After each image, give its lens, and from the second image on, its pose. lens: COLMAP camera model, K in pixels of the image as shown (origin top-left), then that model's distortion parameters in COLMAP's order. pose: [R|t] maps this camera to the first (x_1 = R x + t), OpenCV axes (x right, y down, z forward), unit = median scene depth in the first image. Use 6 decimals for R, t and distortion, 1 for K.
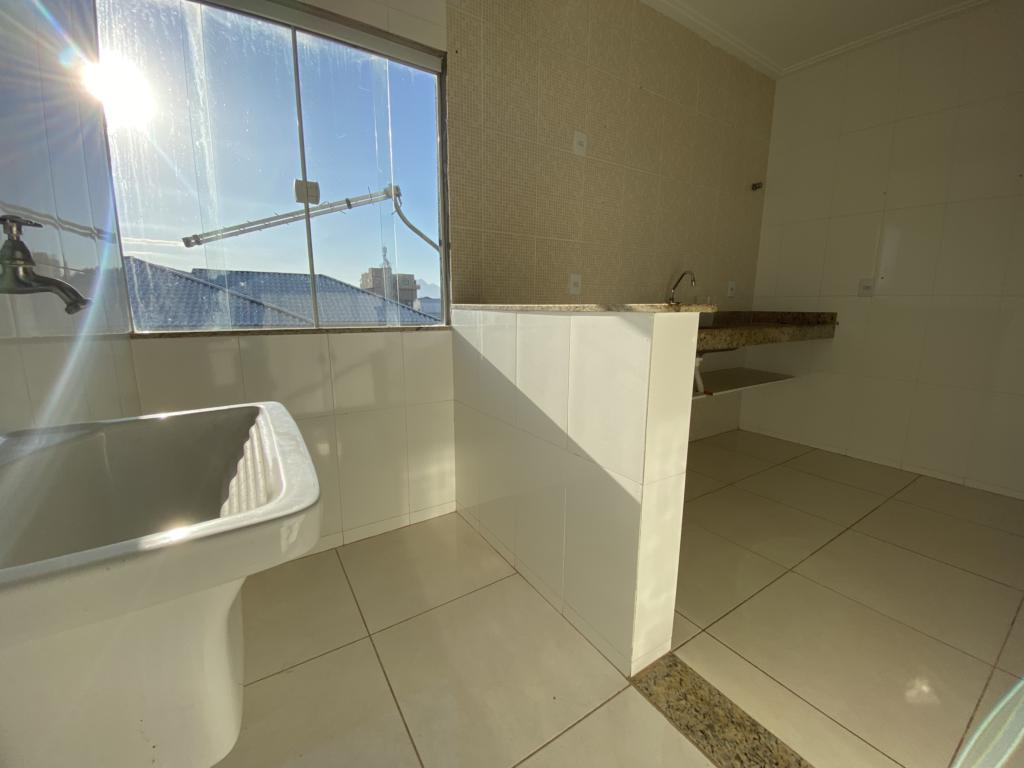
lens RADIAL K [[418.4, 0, 511.9], [0, 418.4, 385.9], [0, 0, 1]] dist [-0.011702, -0.007295]
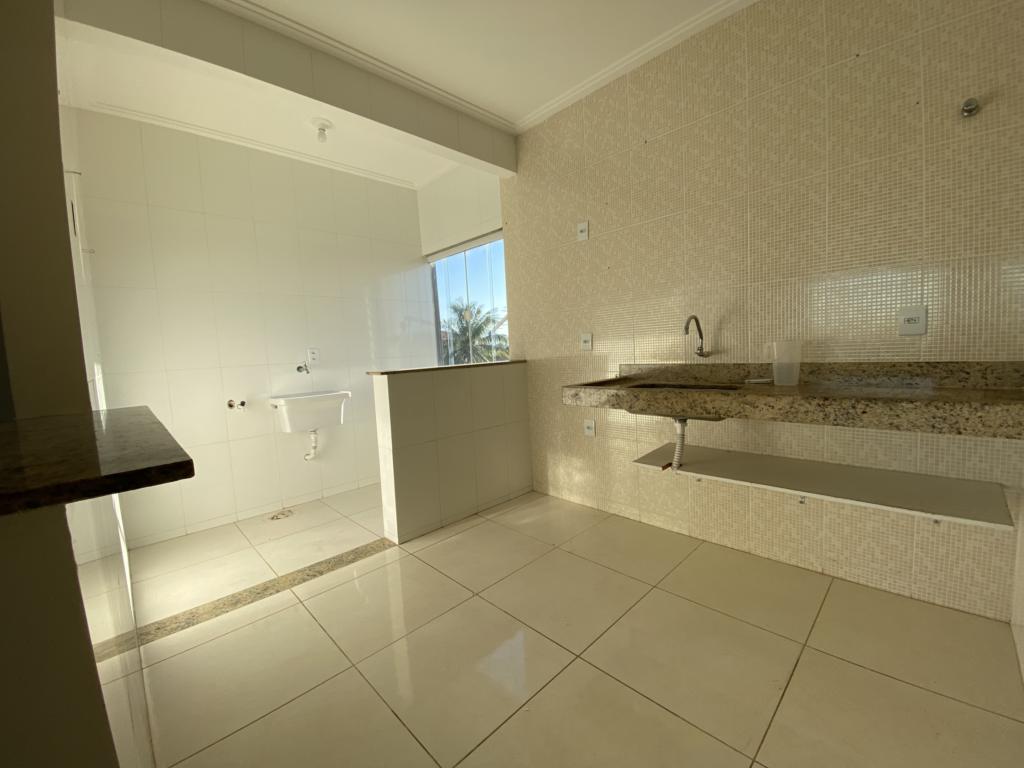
lens RADIAL K [[418.4, 0, 514.4], [0, 418.4, 380.6], [0, 0, 1]] dist [-0.011702, -0.007295]
pose [[0.188496, 0.061288, -0.980160, 1.167835], [-0.131020, 0.990698, 0.036751, -0.135681], [0.973295, 0.121494, 0.194772, 0.522159]]
